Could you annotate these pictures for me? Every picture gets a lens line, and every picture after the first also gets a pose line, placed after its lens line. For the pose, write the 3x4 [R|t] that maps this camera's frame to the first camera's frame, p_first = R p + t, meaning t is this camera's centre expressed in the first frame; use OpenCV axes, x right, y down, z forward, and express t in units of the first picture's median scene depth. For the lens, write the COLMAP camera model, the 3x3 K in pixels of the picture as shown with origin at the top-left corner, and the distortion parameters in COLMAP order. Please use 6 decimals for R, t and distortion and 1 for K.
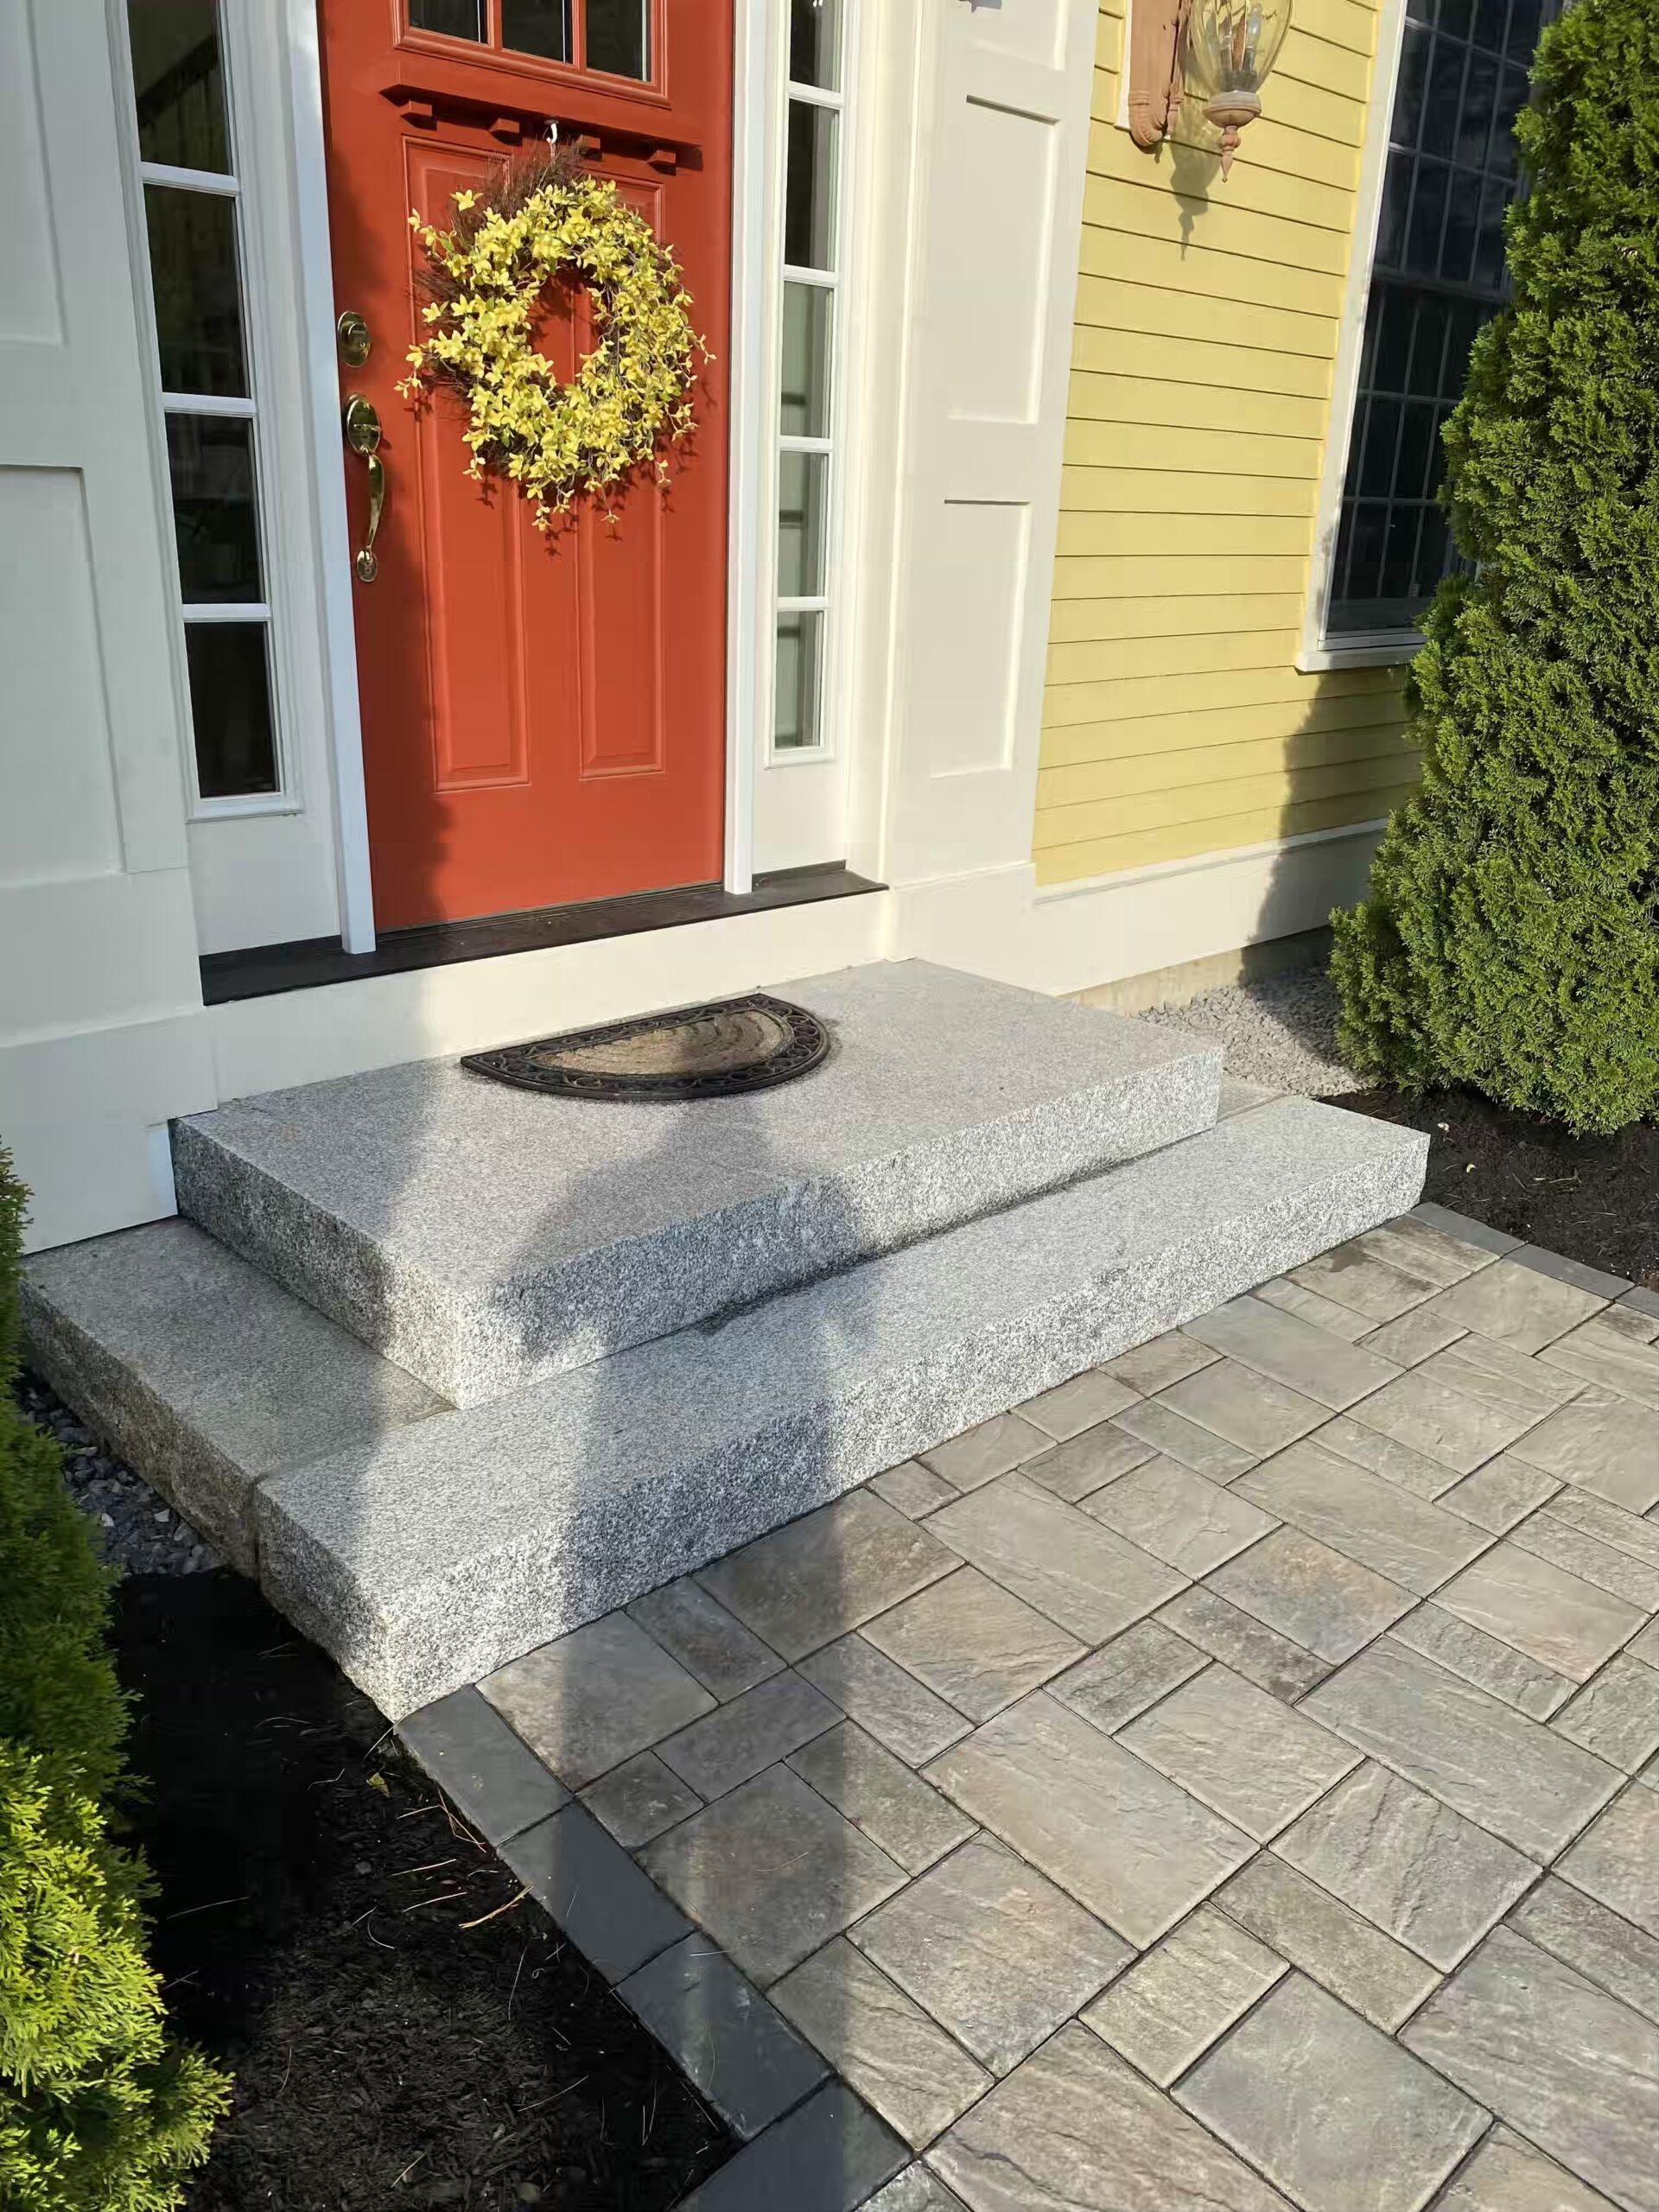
lens RADIAL K [[1676.0, 0, 760.8], [0, 1676.0, 1083.4], [0, 0, 1]] dist [0.041371, -0.047677]
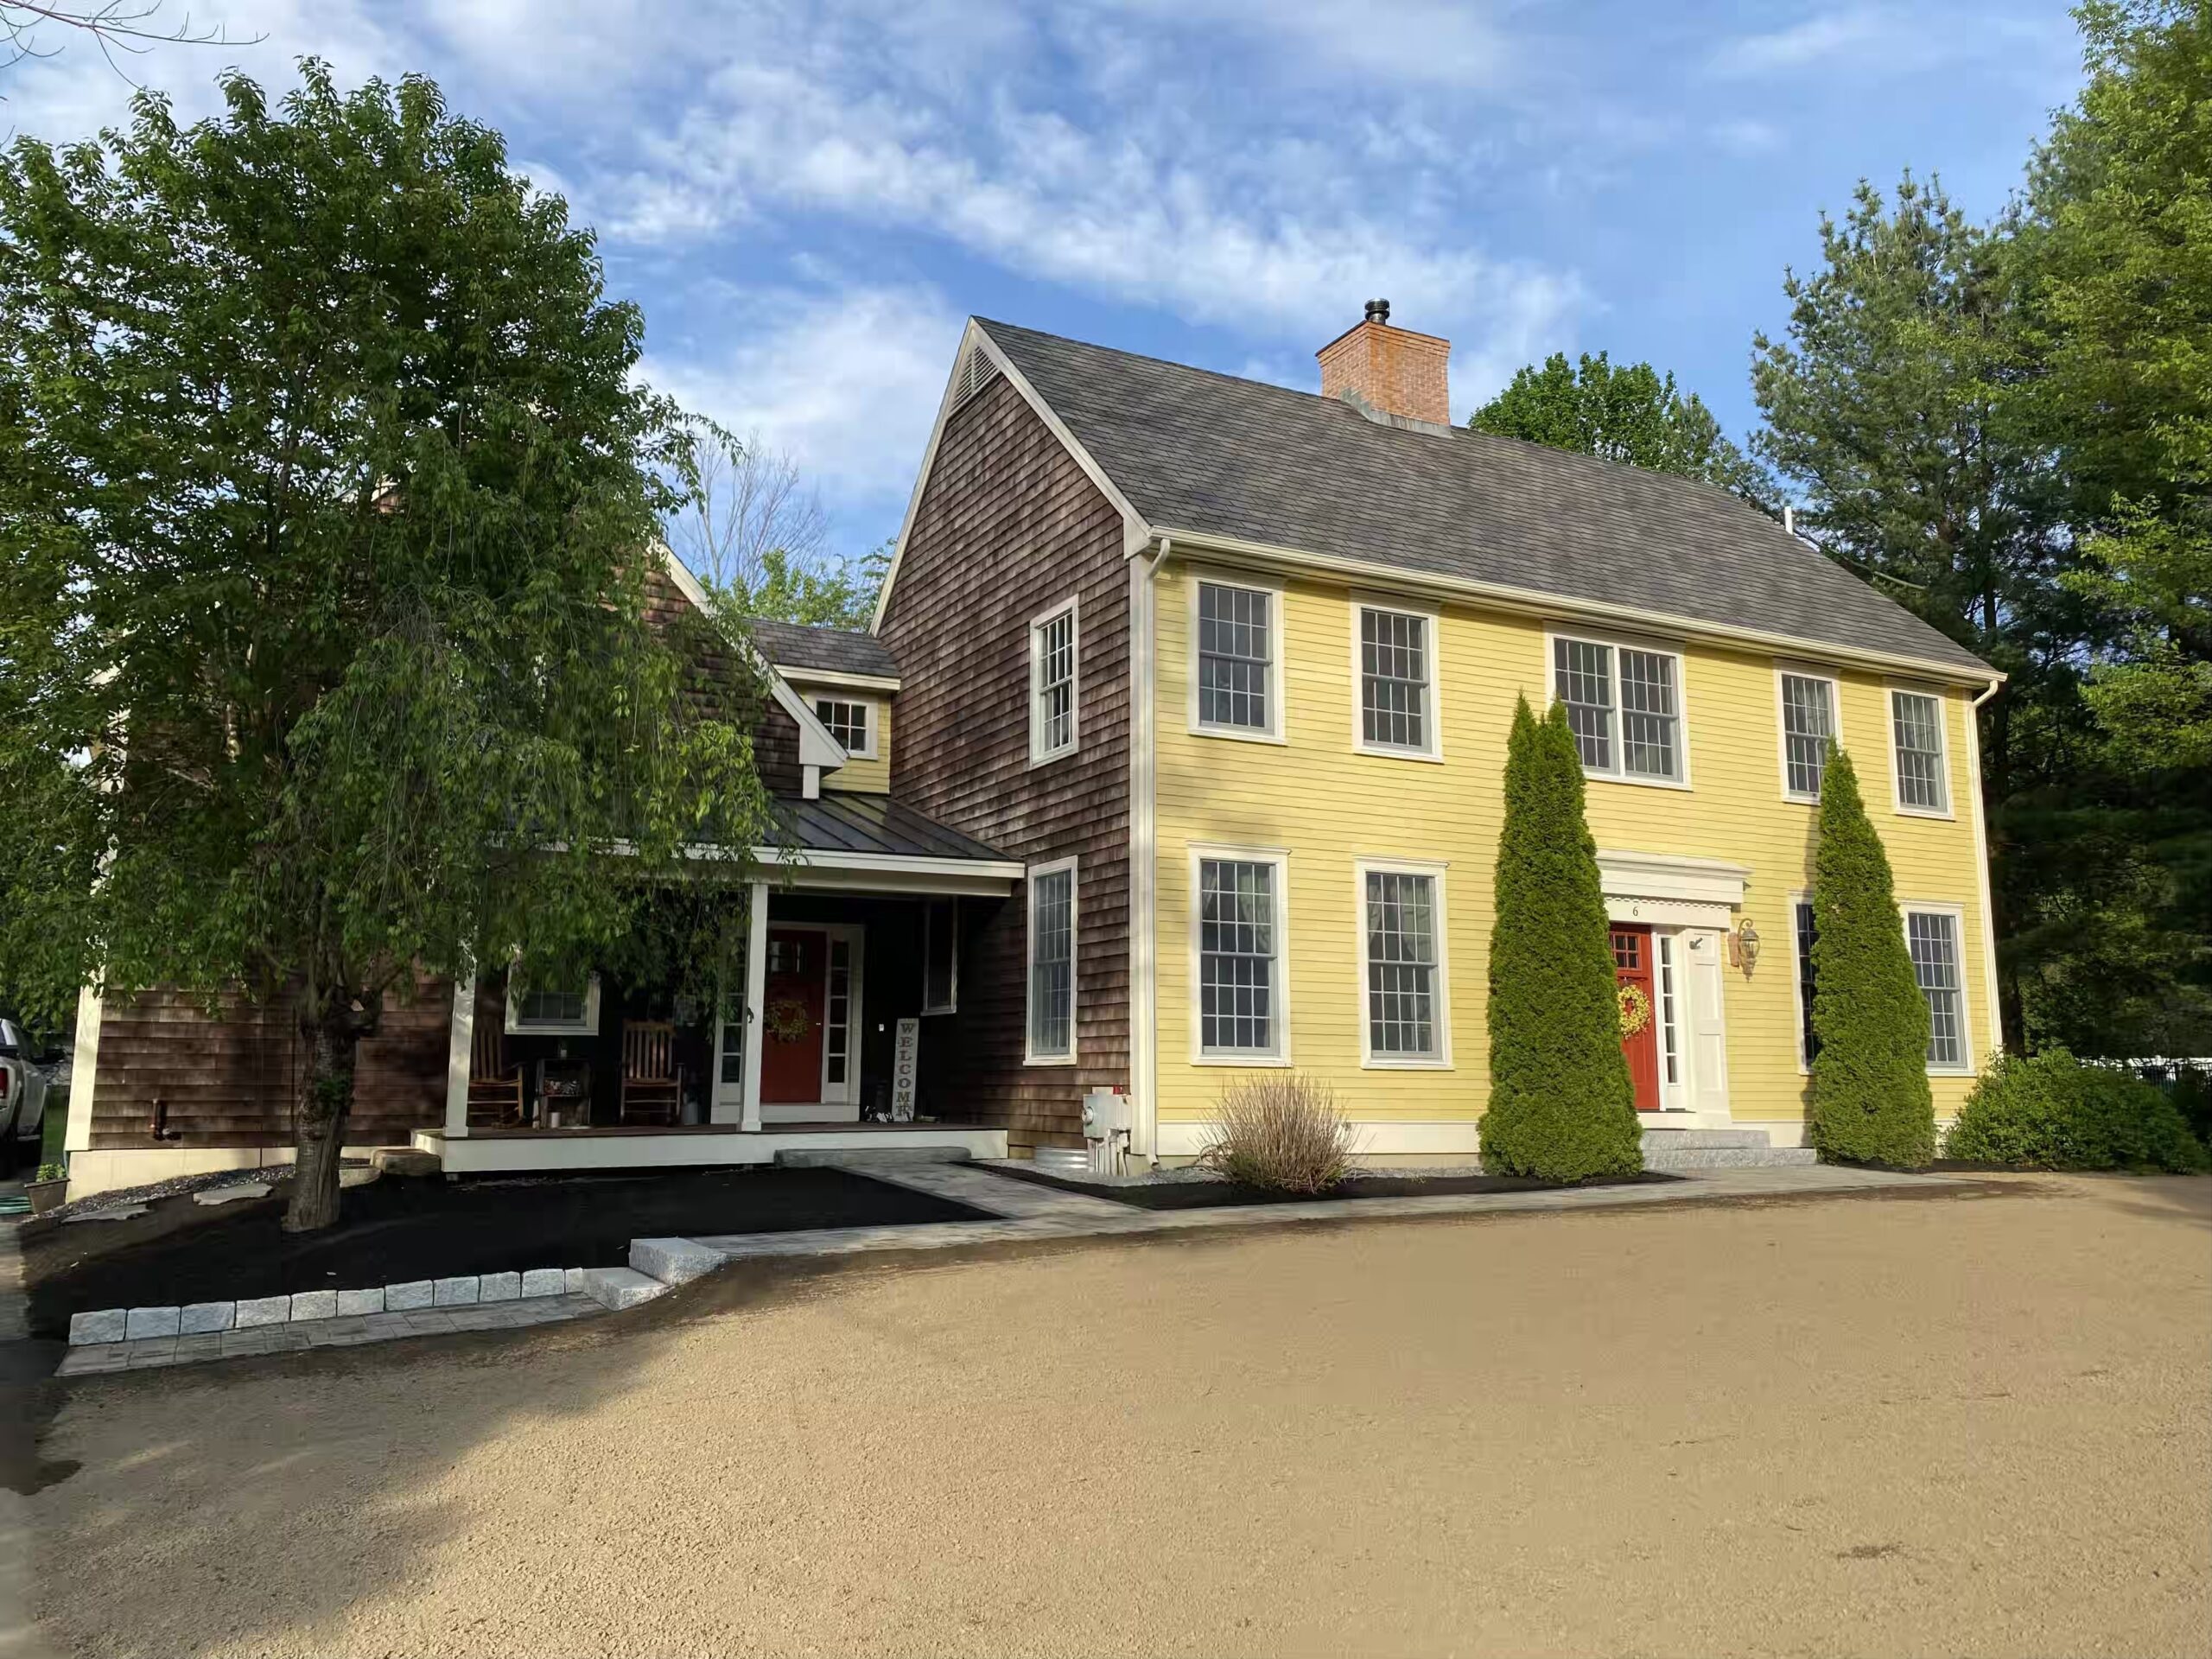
lens RADIAL K [[1676.0, 0, 1069.9], [0, 1676.0, 804.7], [0, 0, 1]] dist [0.041371, -0.047677]
pose [[0.970029, -0.052540, -0.237243, -0.551126], [-0.063892, 0.886841, -0.457637, 1.675561], [0.234441, 0.459079, 0.856904, -4.637921]]
